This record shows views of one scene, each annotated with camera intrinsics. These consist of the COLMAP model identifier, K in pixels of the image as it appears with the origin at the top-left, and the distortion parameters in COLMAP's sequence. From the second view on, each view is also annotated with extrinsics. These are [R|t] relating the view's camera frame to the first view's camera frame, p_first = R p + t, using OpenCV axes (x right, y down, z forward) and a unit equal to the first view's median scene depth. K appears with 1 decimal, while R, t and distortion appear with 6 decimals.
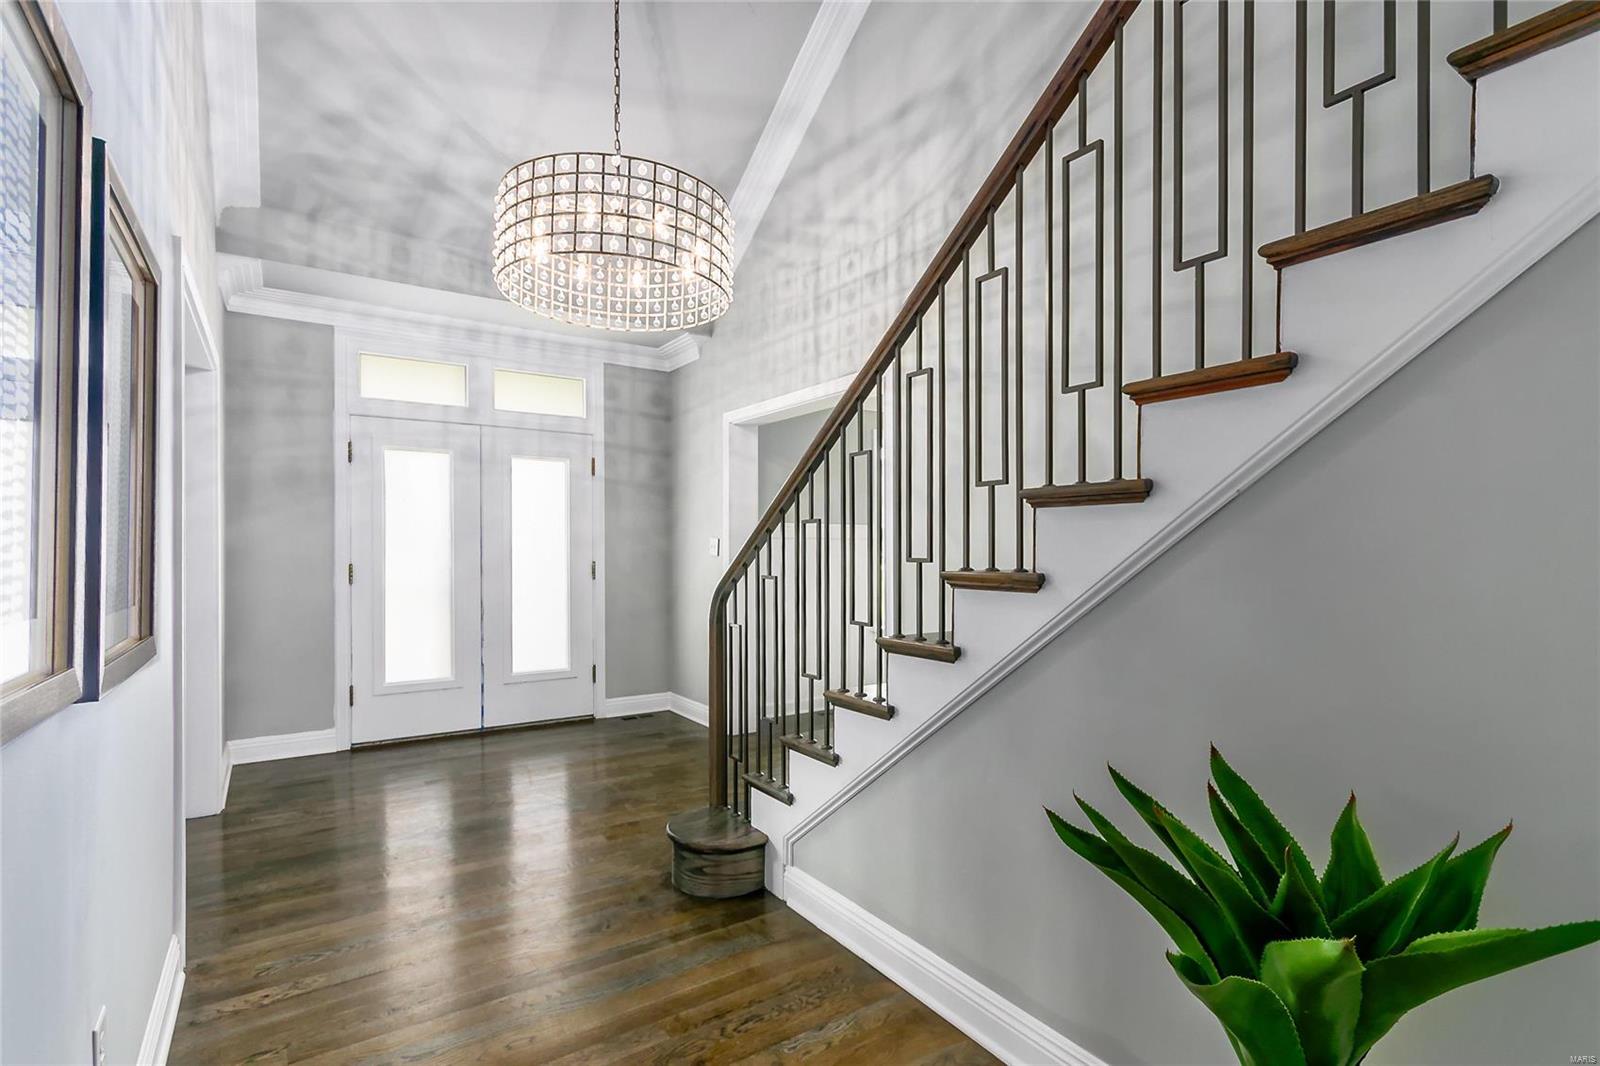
lens RADIAL K [[758.9, 0, 779.8], [0, 758.9, 547.1], [0, 0, 1]] dist [-0.001284, 0.000206]
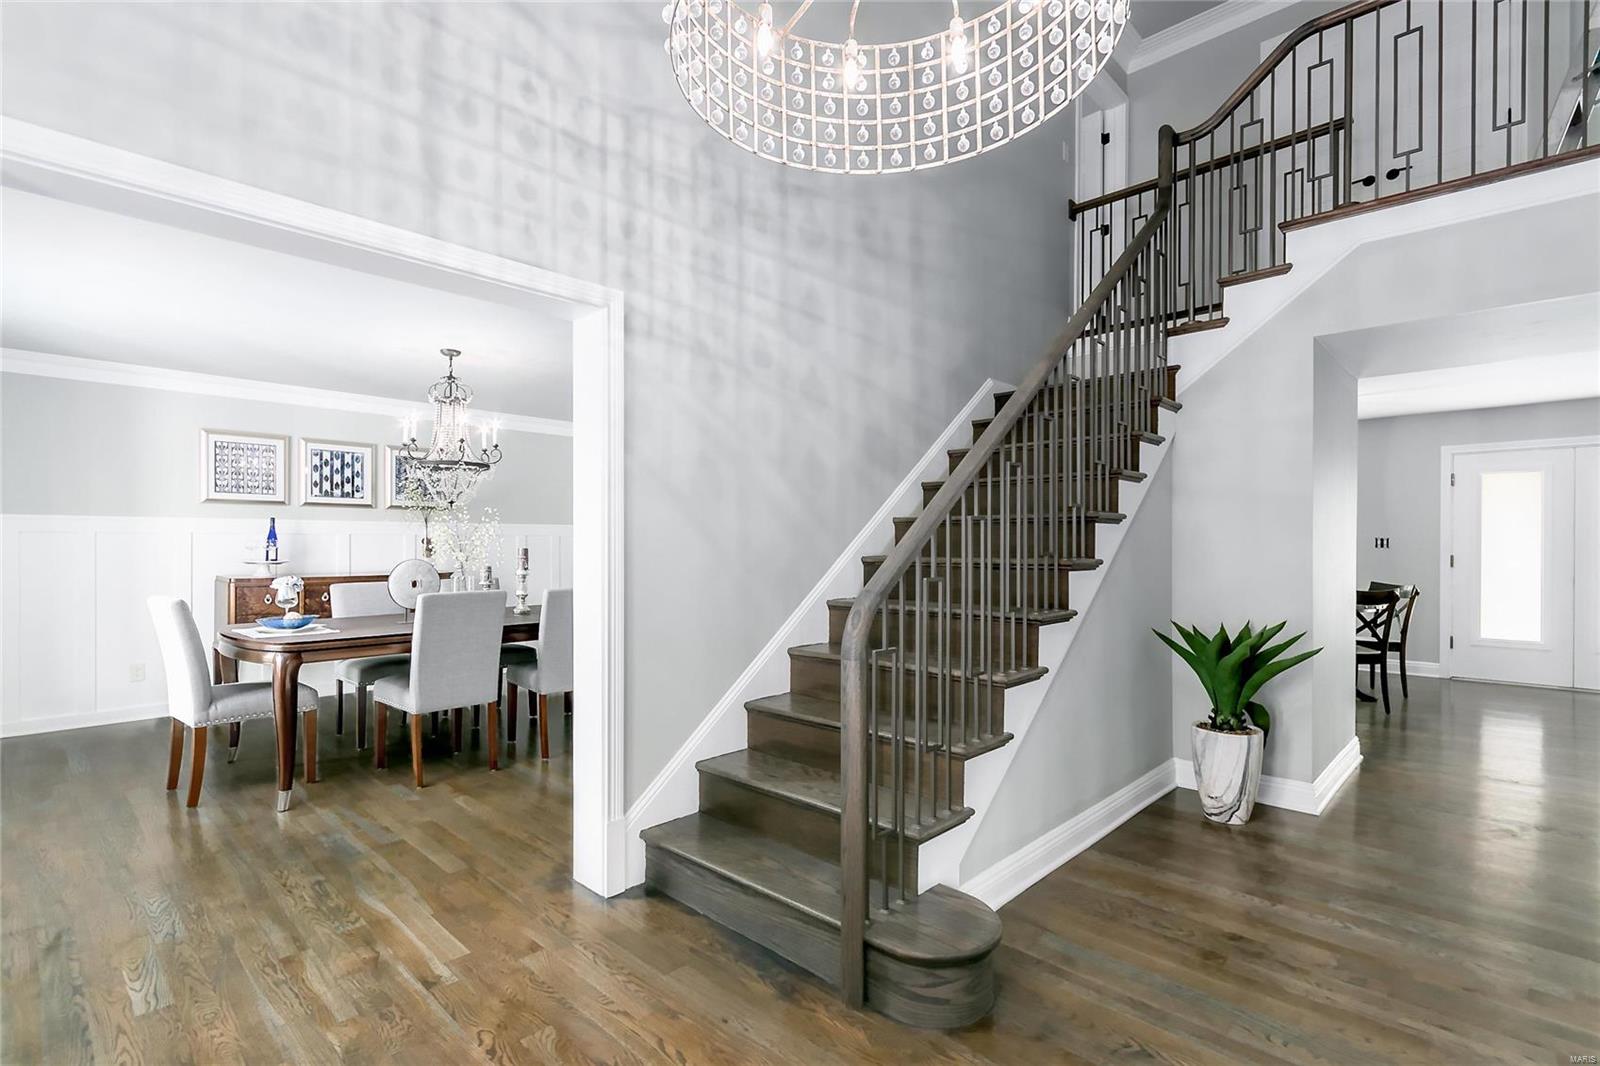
lens RADIAL K [[746.7, 0, 793.6], [0, 746.7, 537.7], [0, 0, 1]] dist [0.000380, -0.000011]
pose [[-0.224076, 0.004237, 0.974562, -0.579734], [-0.003098, 0.999982, -0.005060, -0.003153], [-0.974567, -0.004153, -0.224059, 0.980854]]
